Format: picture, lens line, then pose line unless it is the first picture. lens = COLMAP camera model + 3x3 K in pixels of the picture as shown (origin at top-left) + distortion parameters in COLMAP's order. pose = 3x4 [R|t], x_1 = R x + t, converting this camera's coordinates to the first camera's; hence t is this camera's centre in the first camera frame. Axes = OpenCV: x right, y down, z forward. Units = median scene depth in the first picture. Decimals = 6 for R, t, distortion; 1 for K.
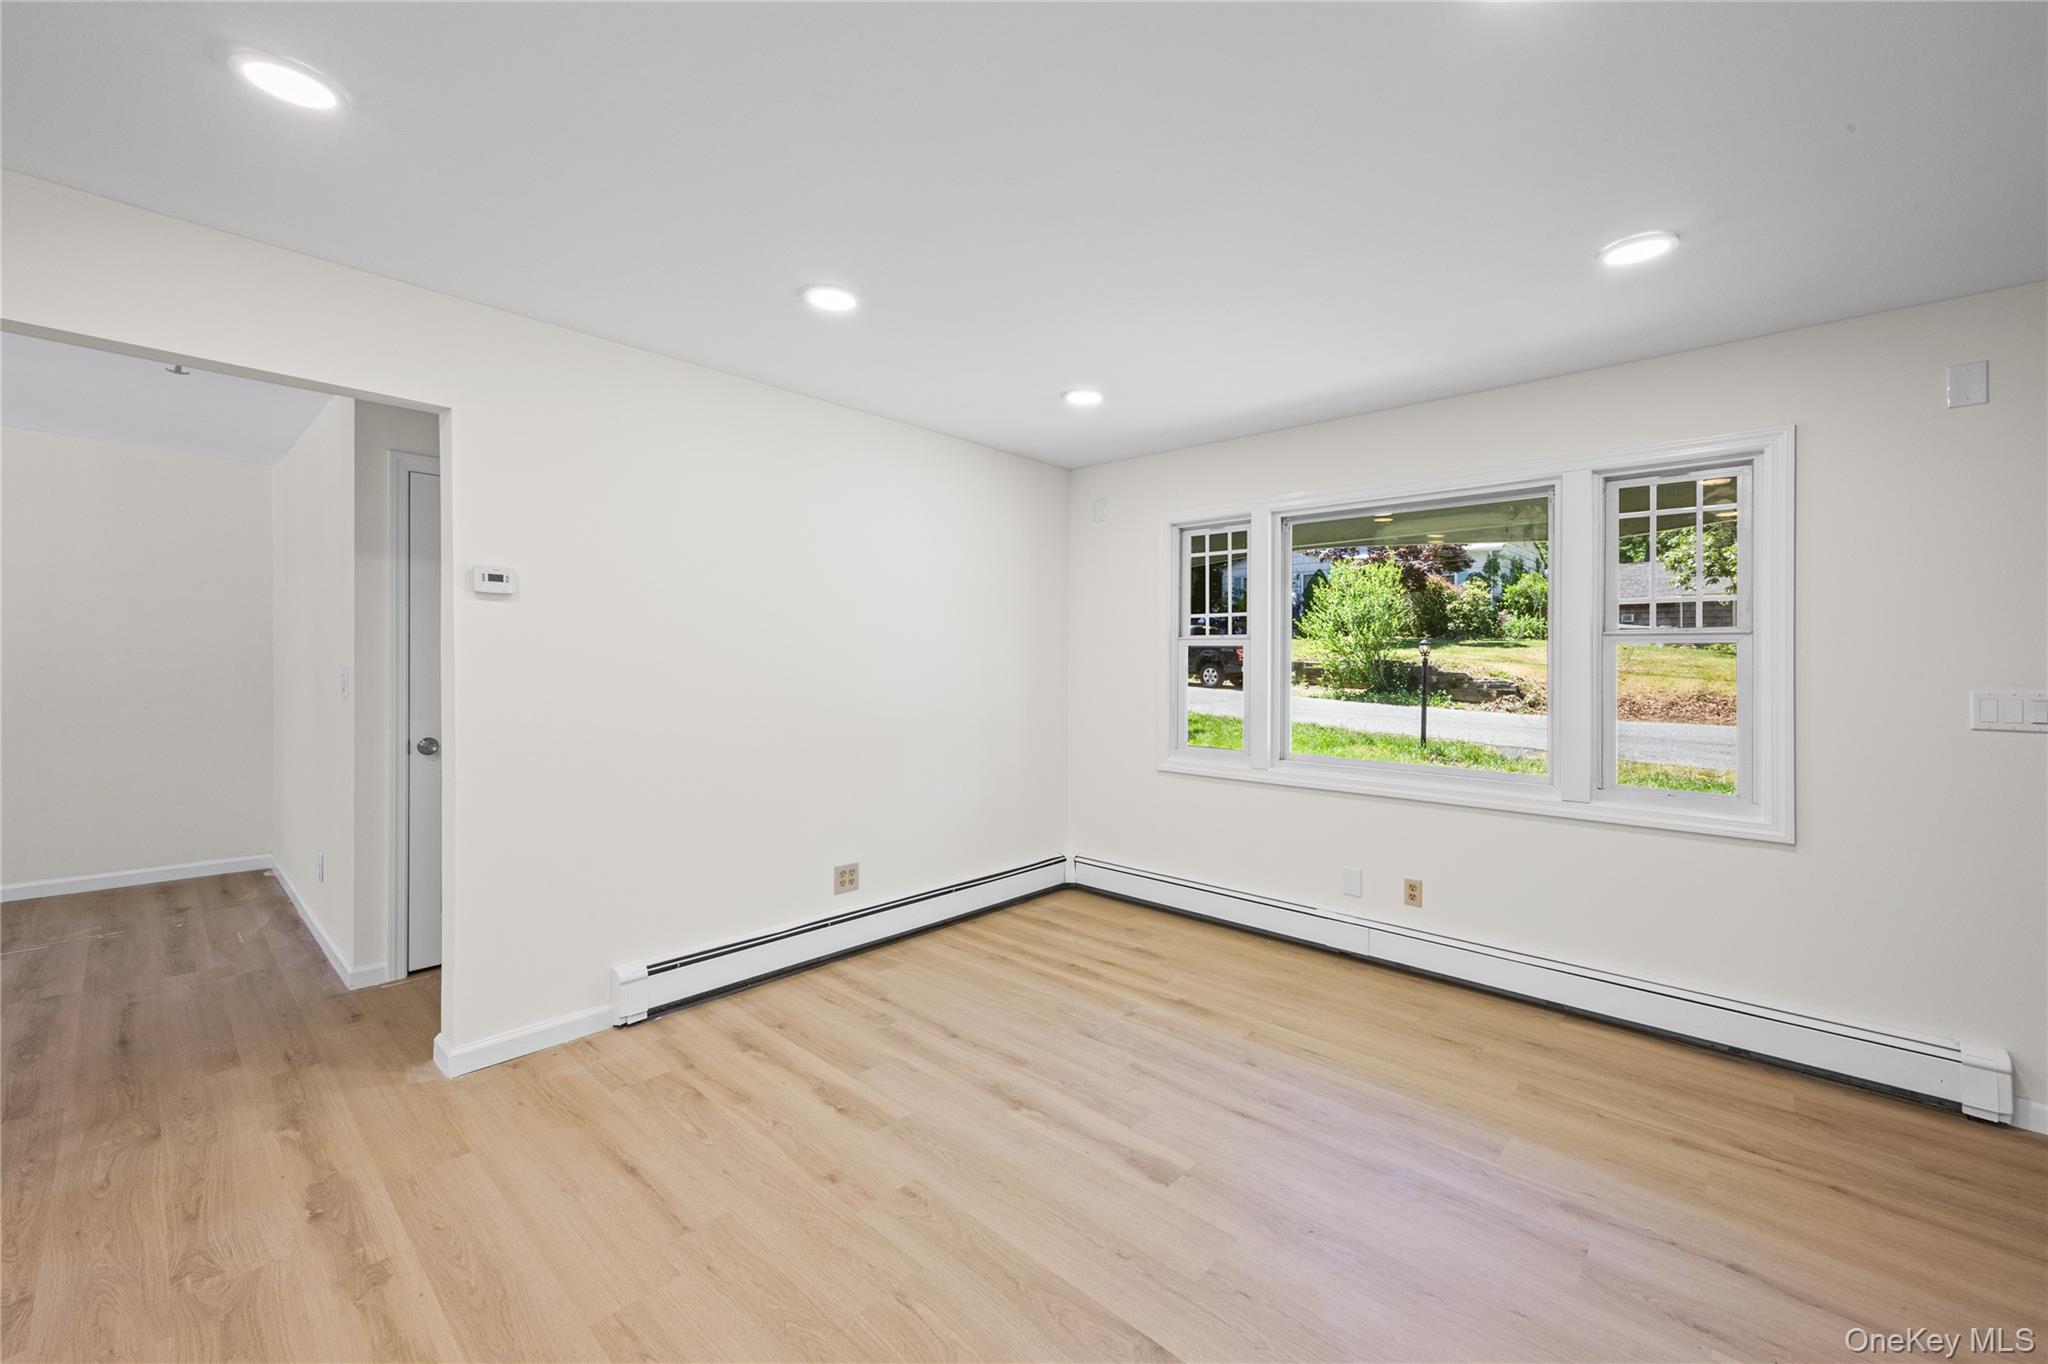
lens RADIAL K [[806.2, 0, 1036.1], [0, 806.2, 673.0], [0, 0, 1]] dist [0.004921, -0.001401]
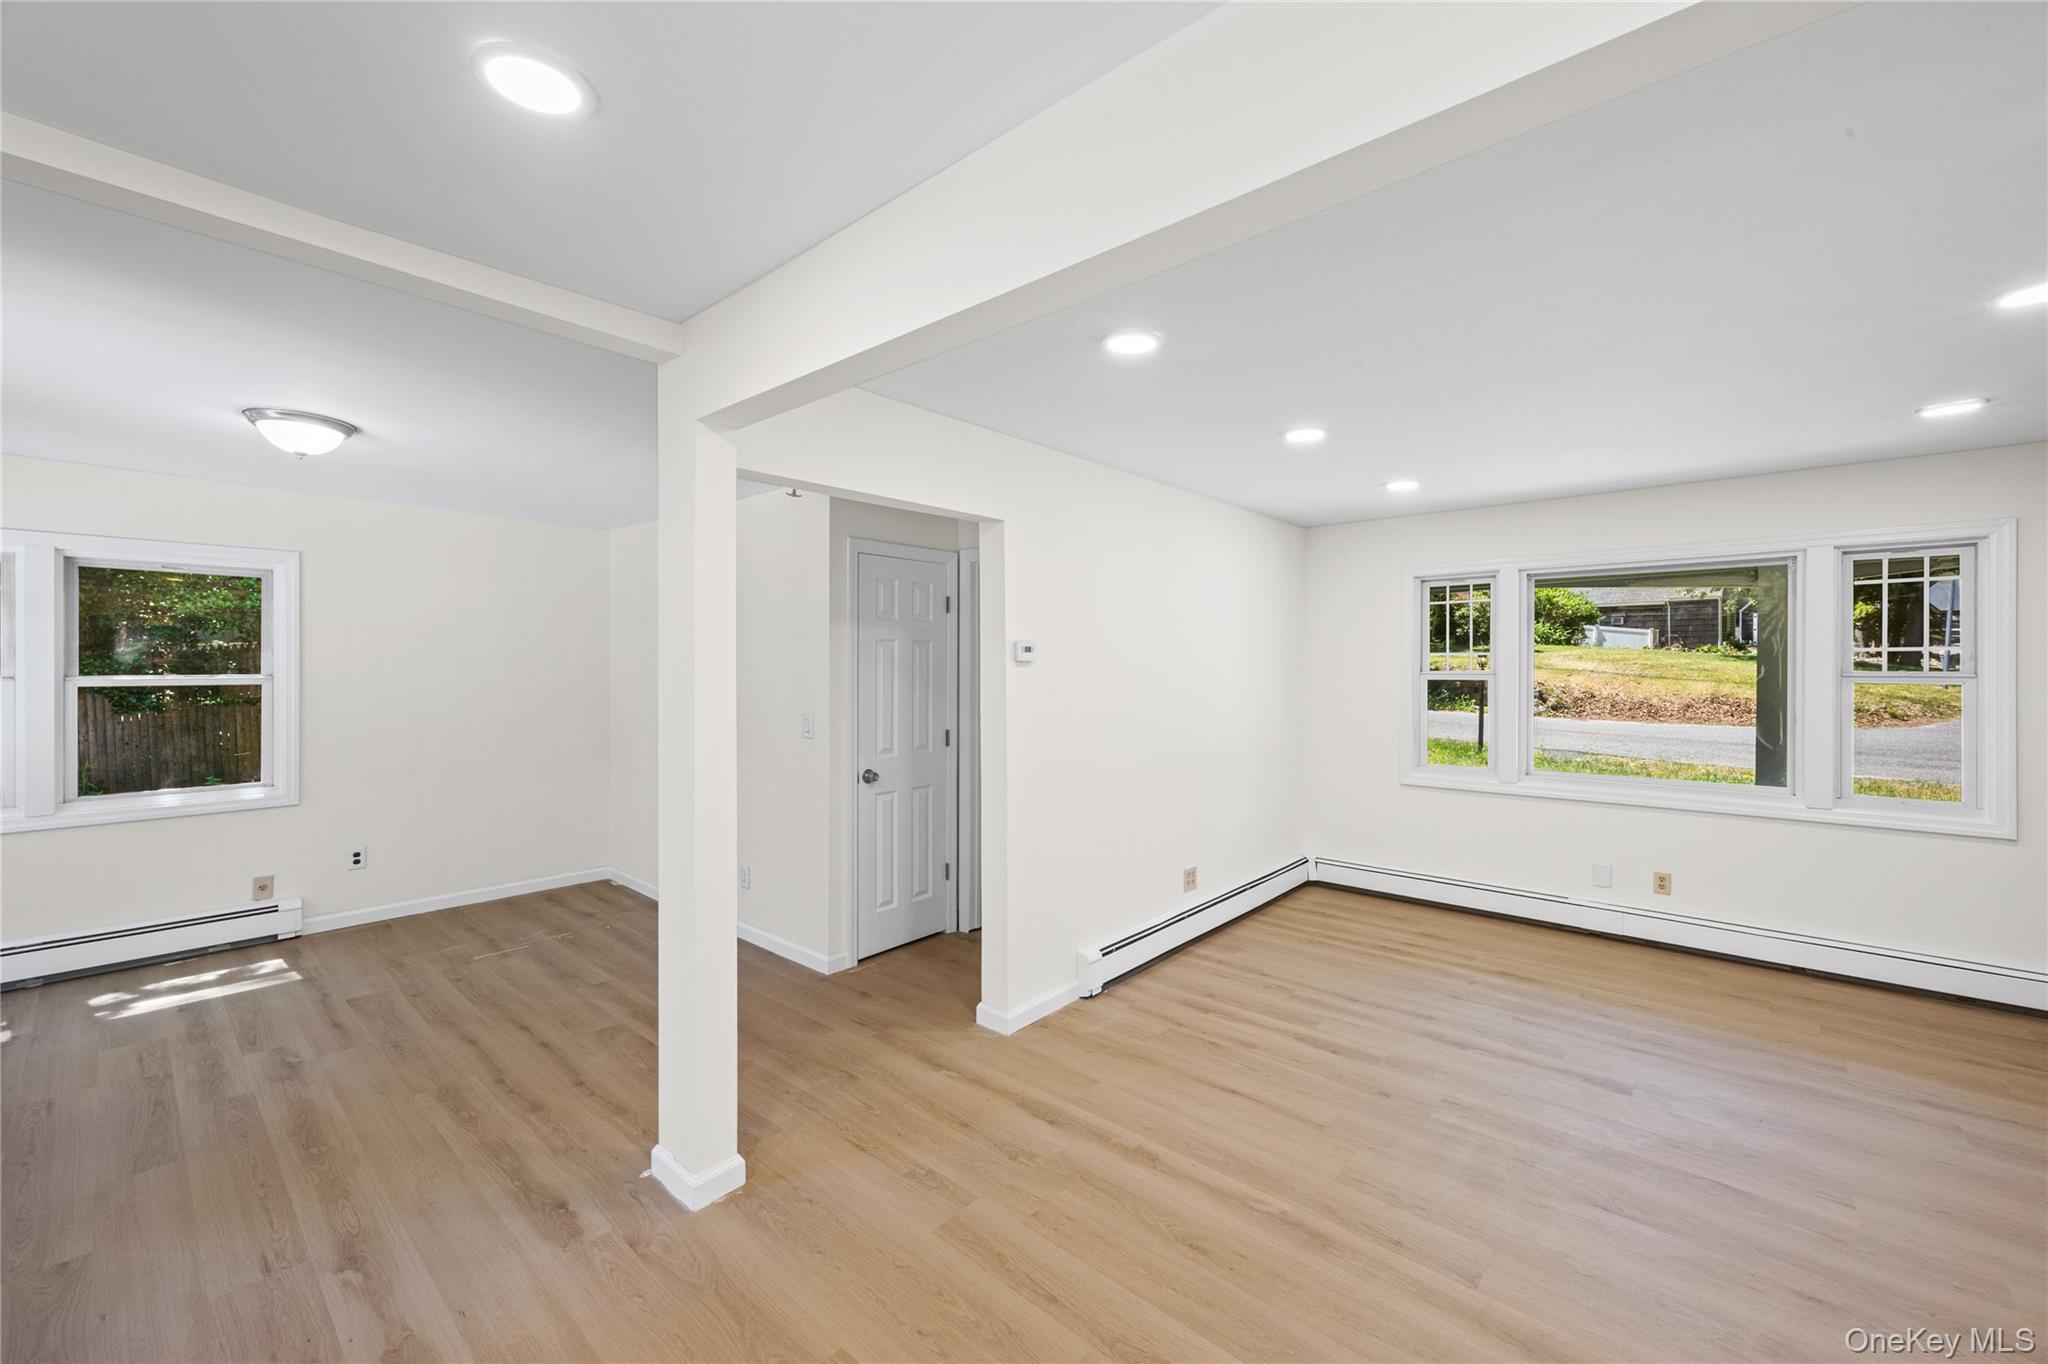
lens RADIAL K [[806.2, 0, 1006.6], [0, 806.2, 678.9], [0, 0, 1]] dist [0.004921, -0.001401]
pose [[0.999831, -0.012985, 0.013025, -0.621598], [0.012943, 0.999911, 0.003246, -0.064048], [-0.013066, -0.003077, 0.999910, -0.249280]]
